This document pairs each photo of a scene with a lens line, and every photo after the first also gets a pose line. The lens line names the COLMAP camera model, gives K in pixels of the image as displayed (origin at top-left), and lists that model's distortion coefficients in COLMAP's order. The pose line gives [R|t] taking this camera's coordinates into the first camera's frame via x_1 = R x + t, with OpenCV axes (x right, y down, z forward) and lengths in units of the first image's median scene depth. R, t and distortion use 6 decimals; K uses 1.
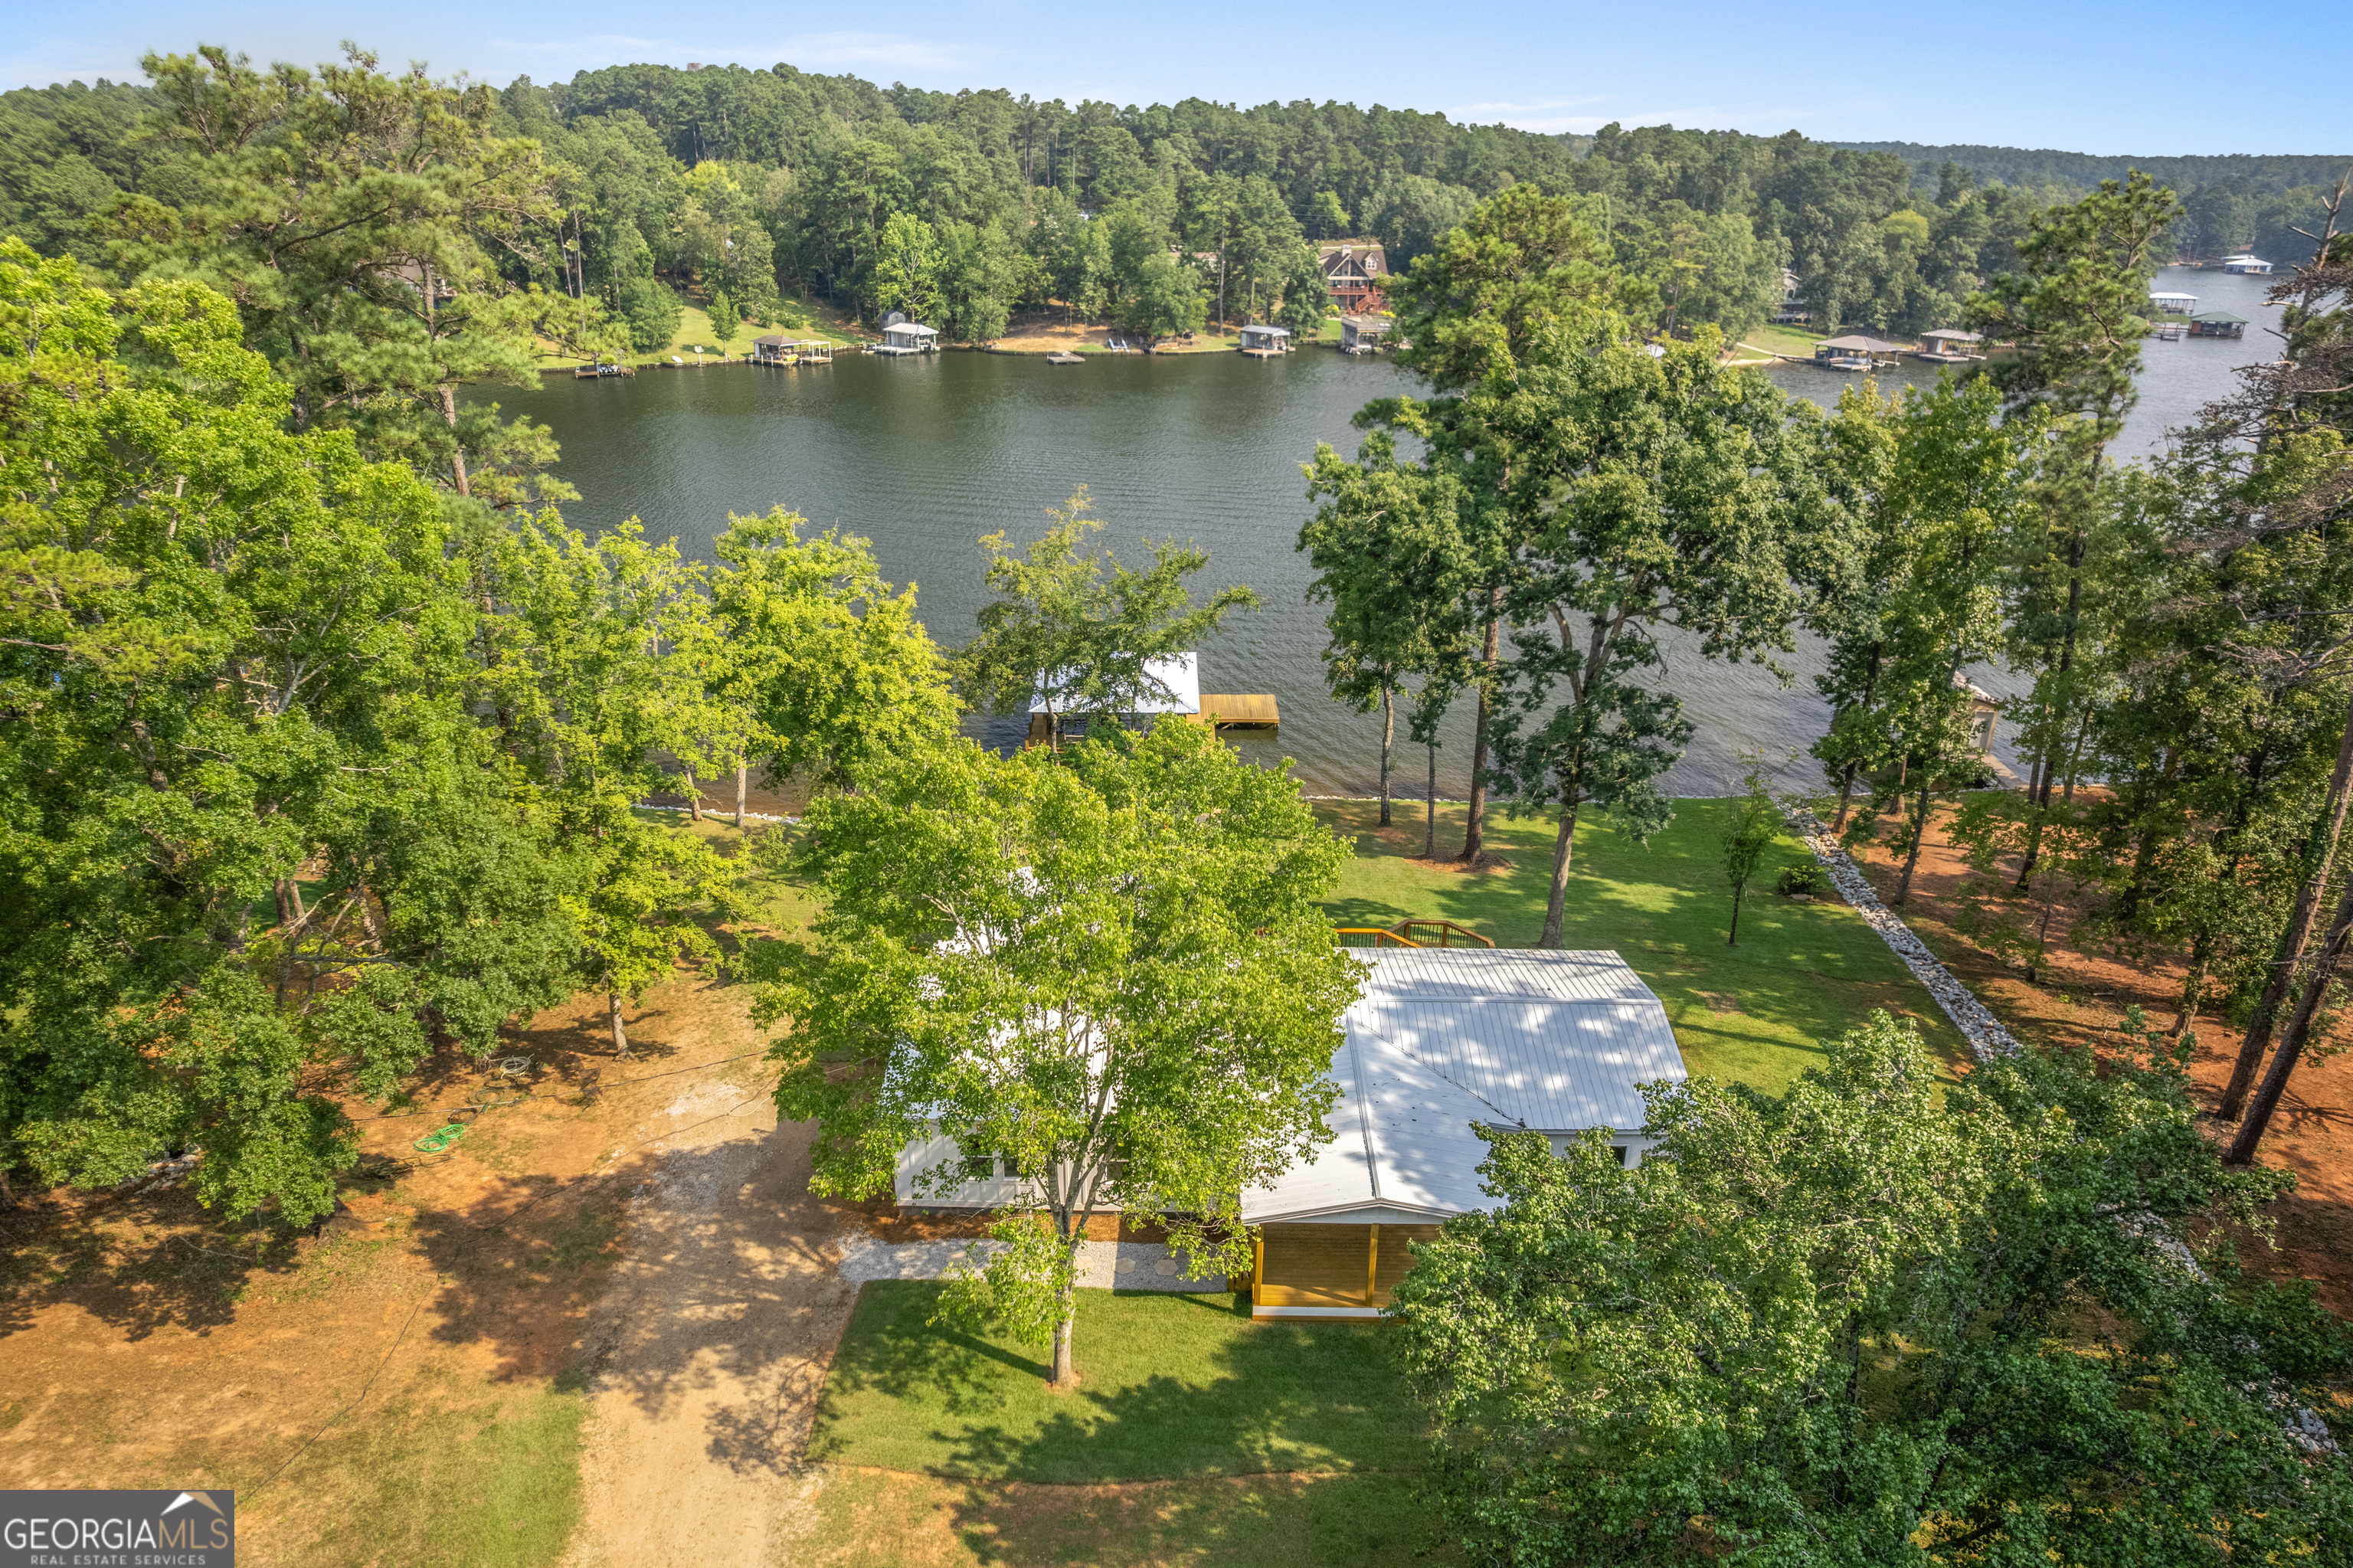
lens RADIAL K [[1509.5, 0, 1214.0], [0, 1509.5, 799.7], [0, 0, 1]] dist [-0.080356, 0.063947]
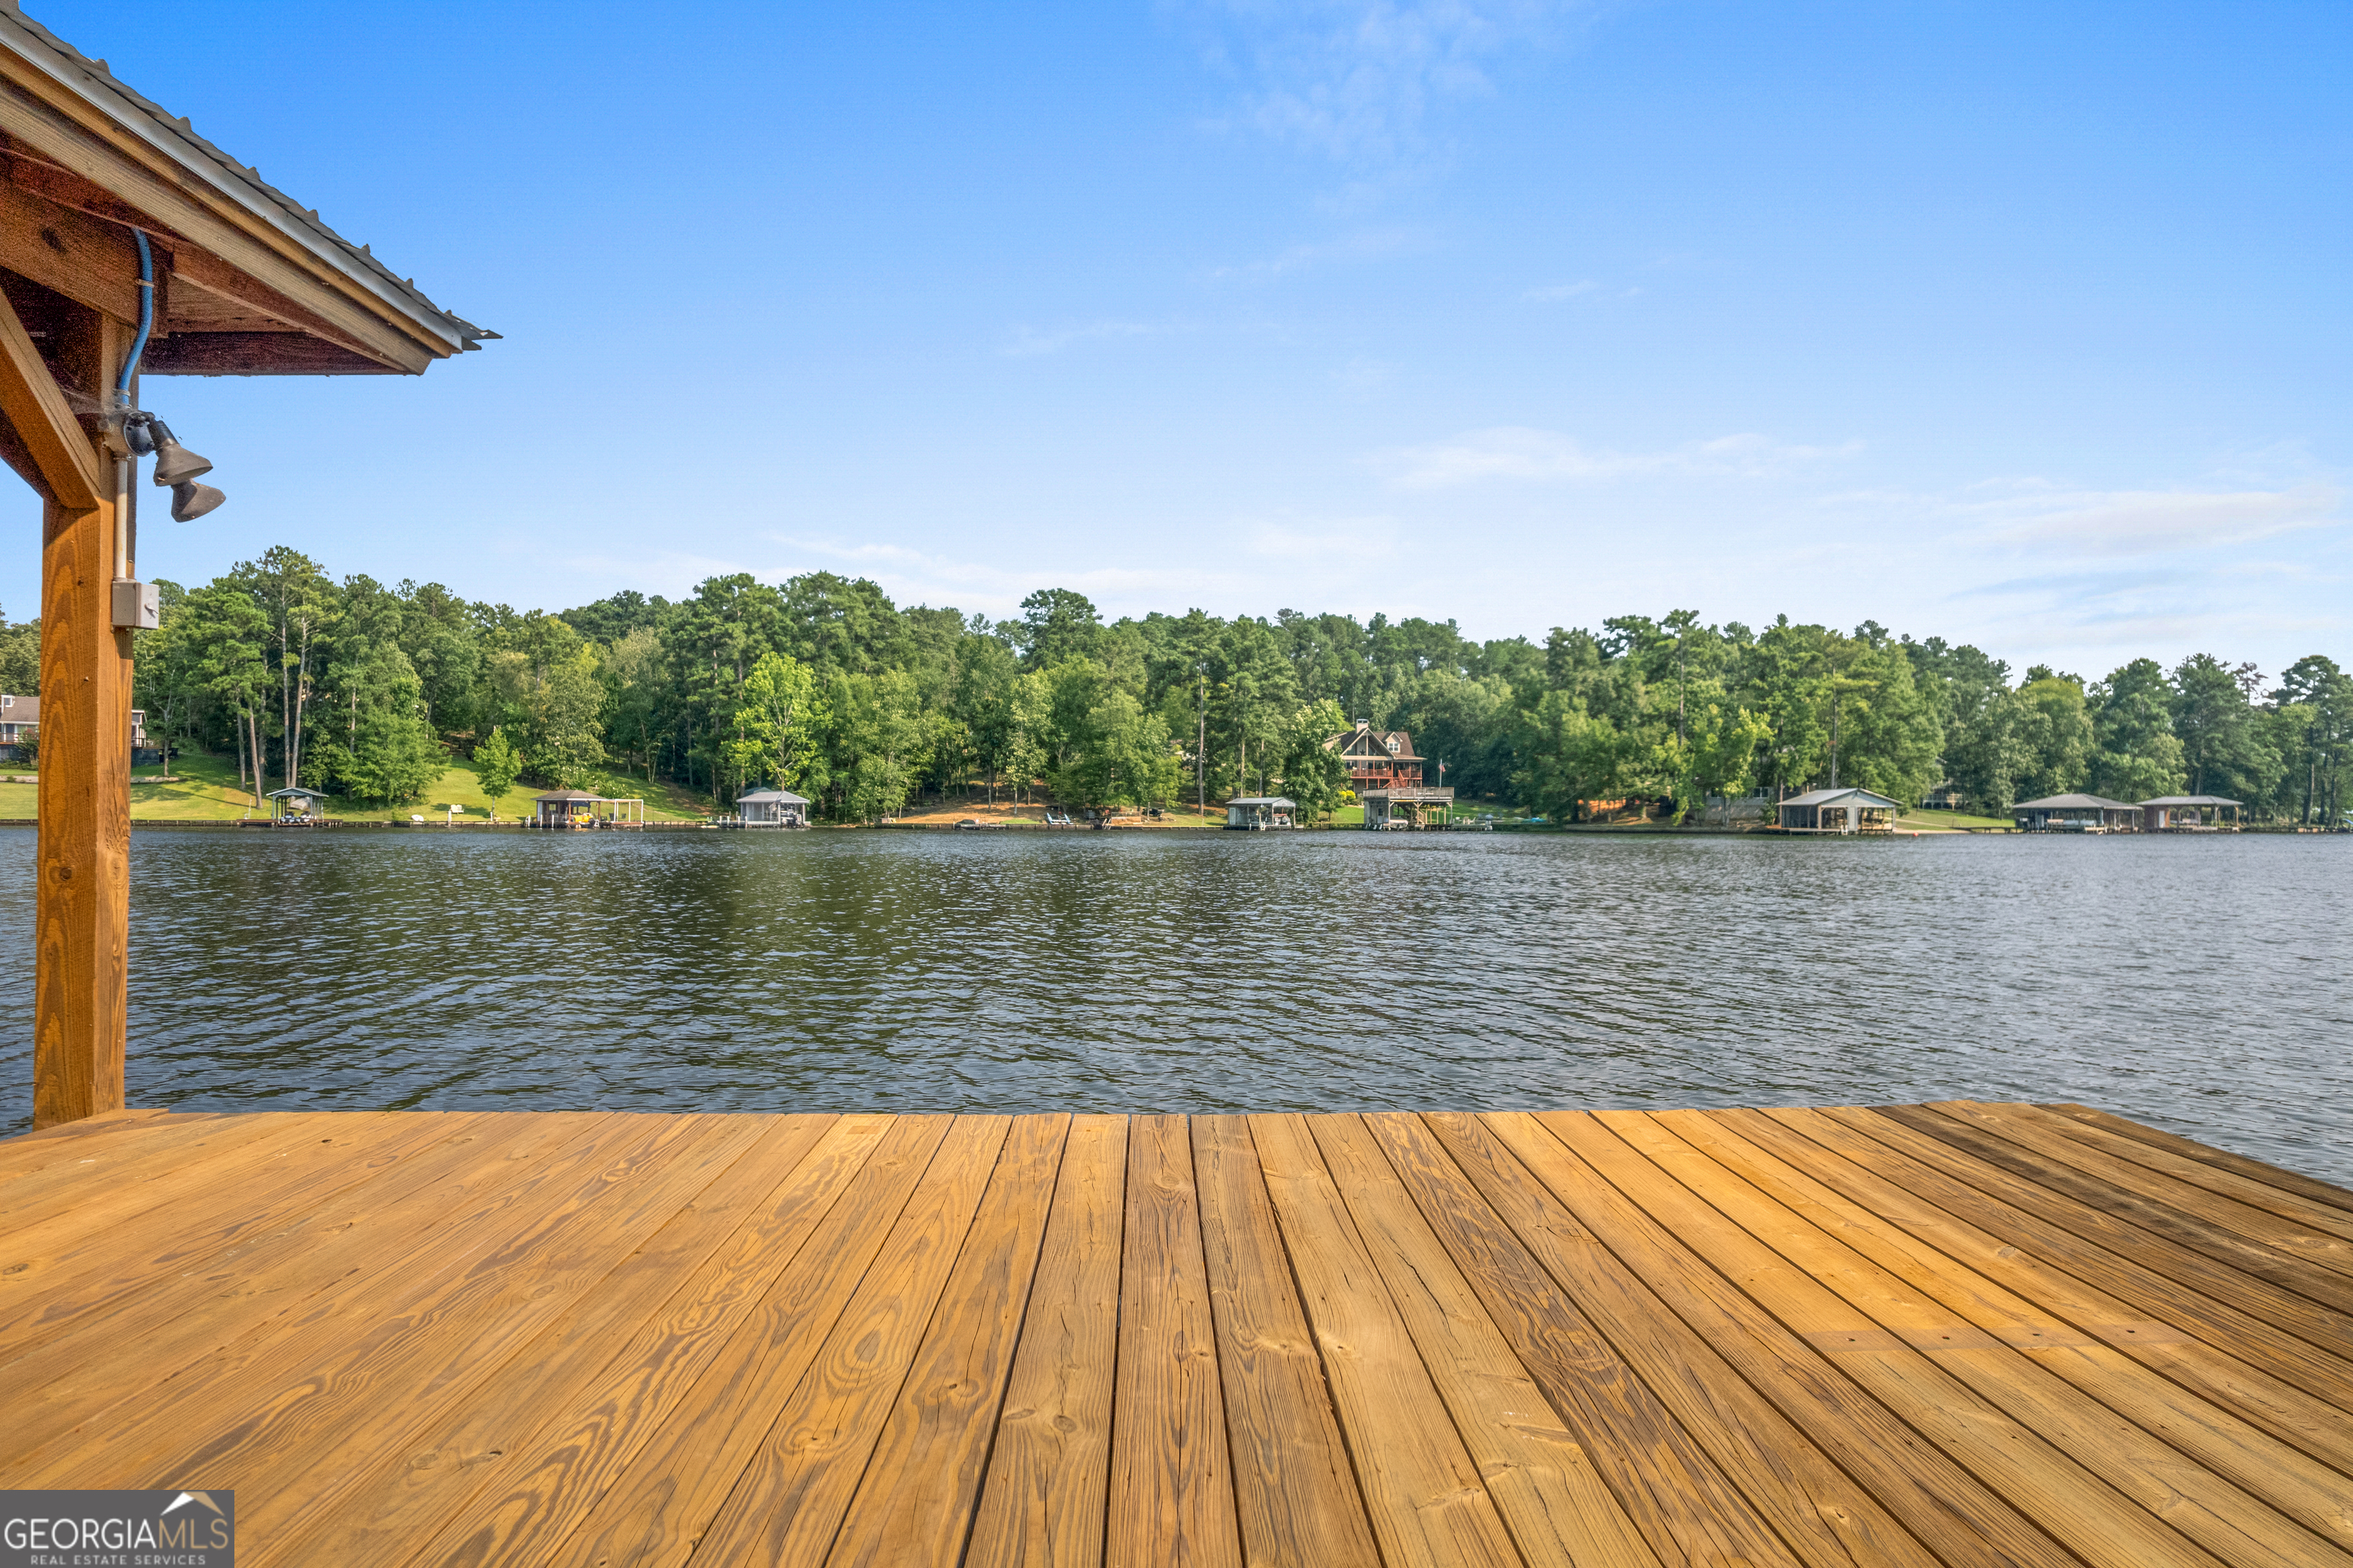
lens RADIAL K [[1509.5, 0, 1214.0], [0, 1509.5, 799.7], [0, 0, 1]] dist [-0.080356, 0.063947]
pose [[0.999917, -0.001701, 0.012784, 0.001916], [0.006636, 0.917855, -0.396861, -0.024344], [-0.011058, 0.396913, 0.917790, 0.329602]]
